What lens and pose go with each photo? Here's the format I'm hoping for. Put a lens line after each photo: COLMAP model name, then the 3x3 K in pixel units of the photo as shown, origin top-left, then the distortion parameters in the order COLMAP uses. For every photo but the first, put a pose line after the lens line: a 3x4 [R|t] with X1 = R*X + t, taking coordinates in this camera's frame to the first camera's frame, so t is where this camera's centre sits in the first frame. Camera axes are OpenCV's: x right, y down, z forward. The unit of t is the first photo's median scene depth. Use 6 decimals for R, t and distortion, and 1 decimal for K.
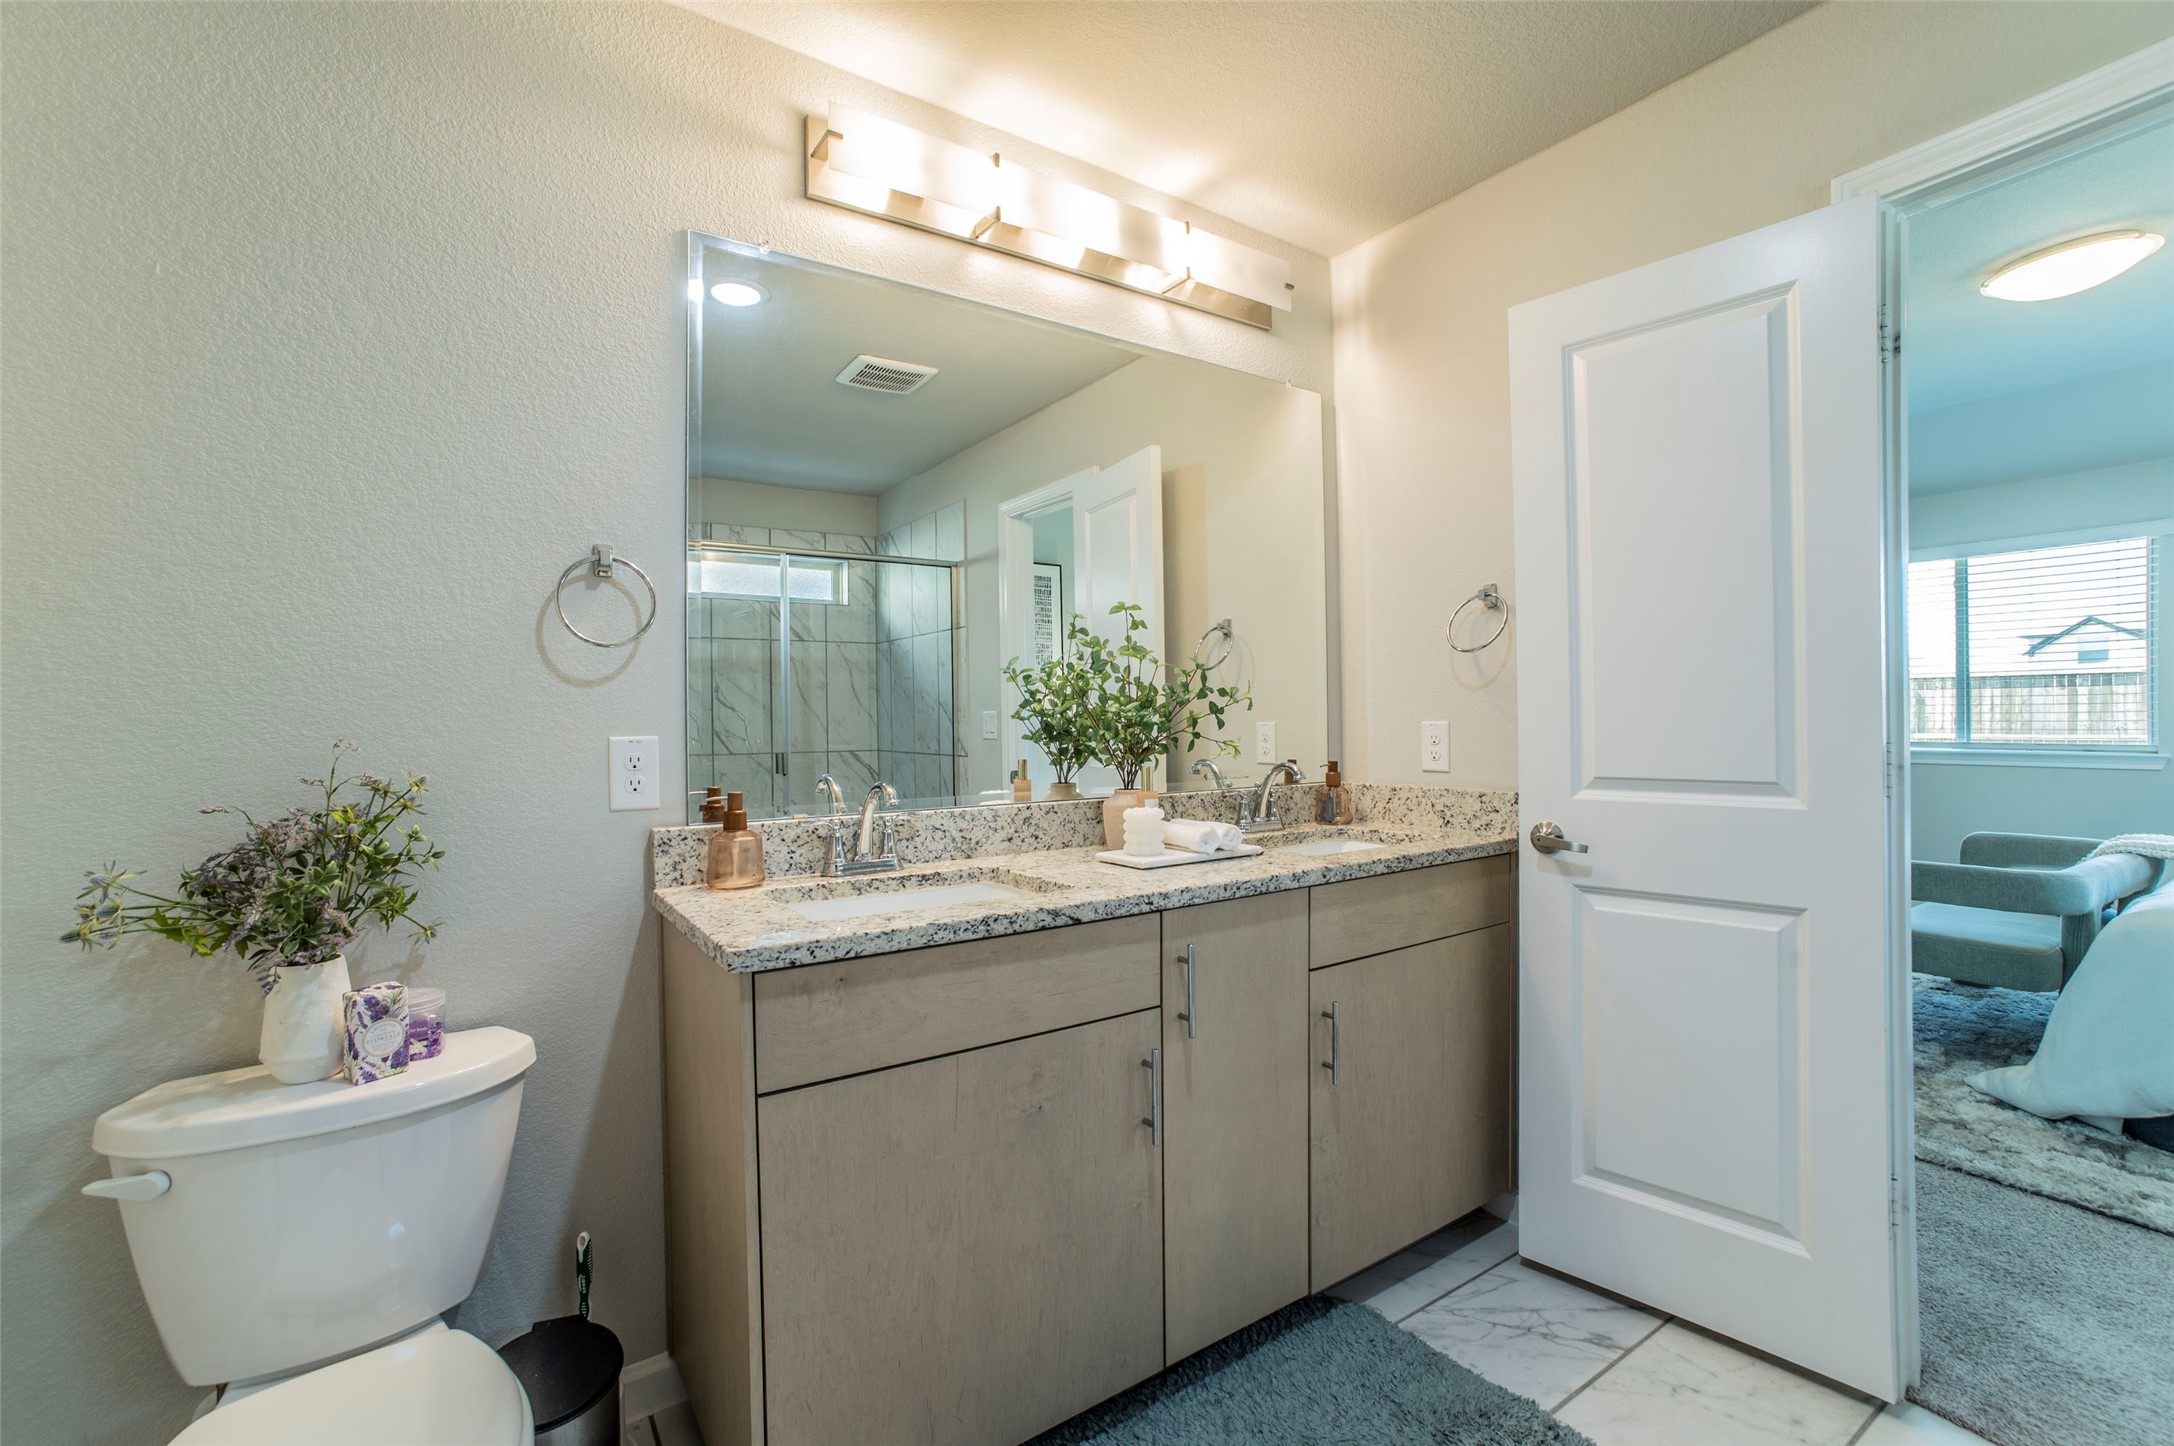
lens RADIAL K [[985.8, 0, 1080.0], [0, 985.8, 729.8], [0, 0, 1]] dist [-0.096229, 0.035916]
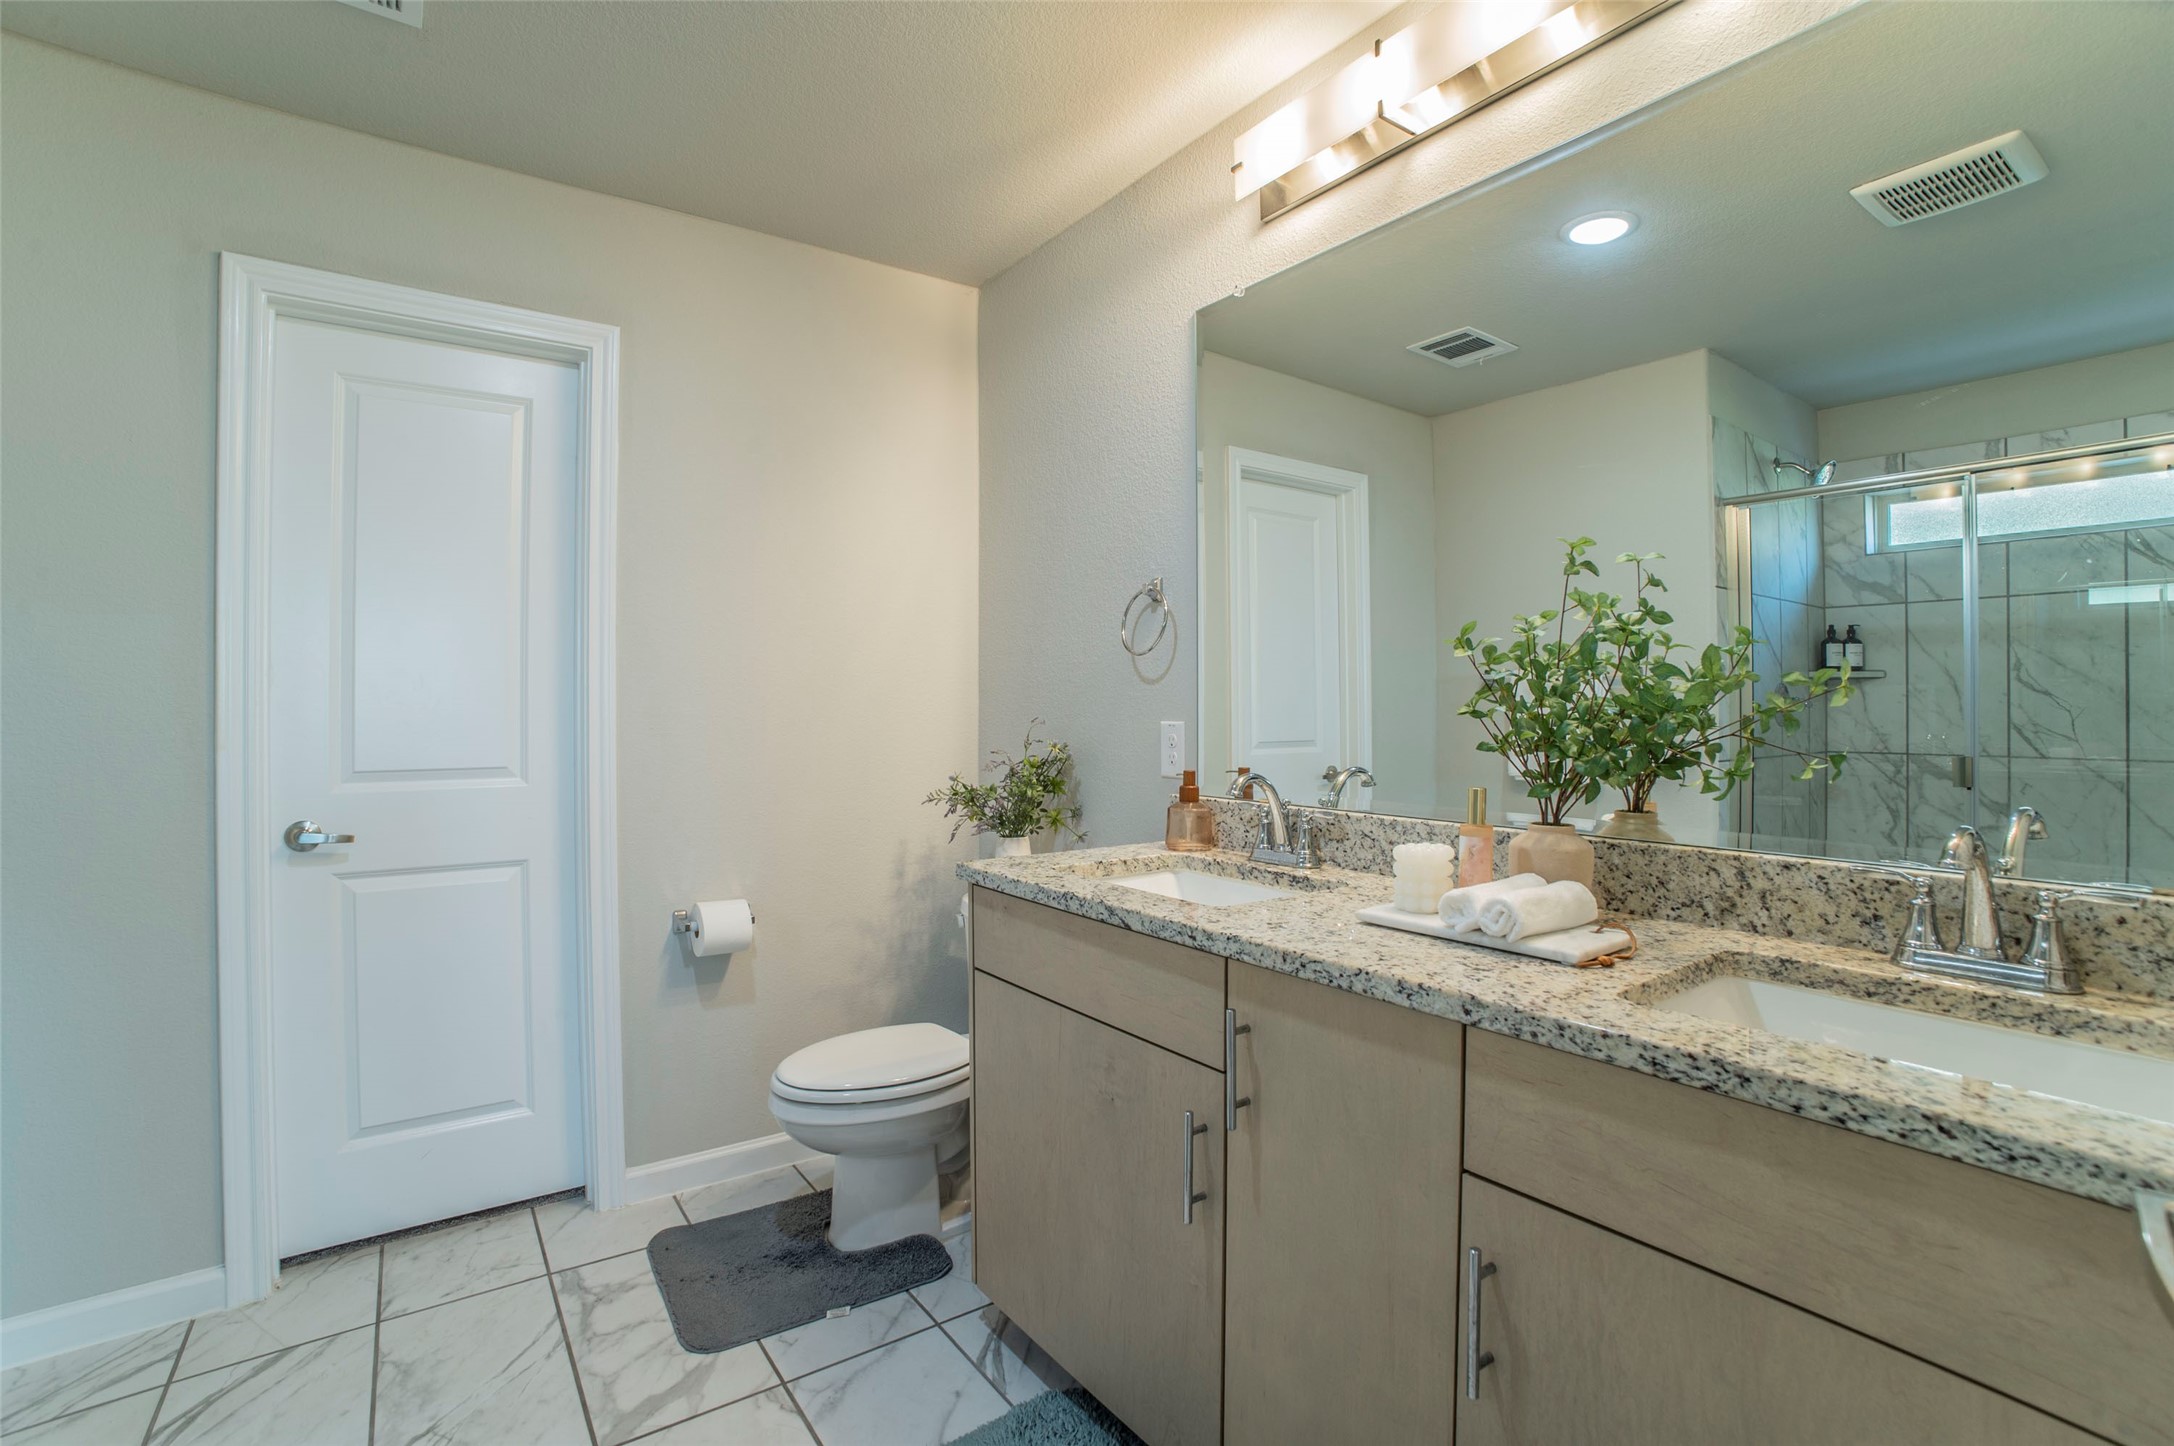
lens RADIAL K [[985.8, 0, 1080.0], [0, 985.8, 729.8], [0, 0, 1]] dist [-0.096229, 0.035916]
pose [[0.025481, 0.036146, -0.999022, 0.865220], [-0.014060, 0.999260, 0.035796, -0.027749], [0.999576, 0.013134, 0.025970, 0.849040]]
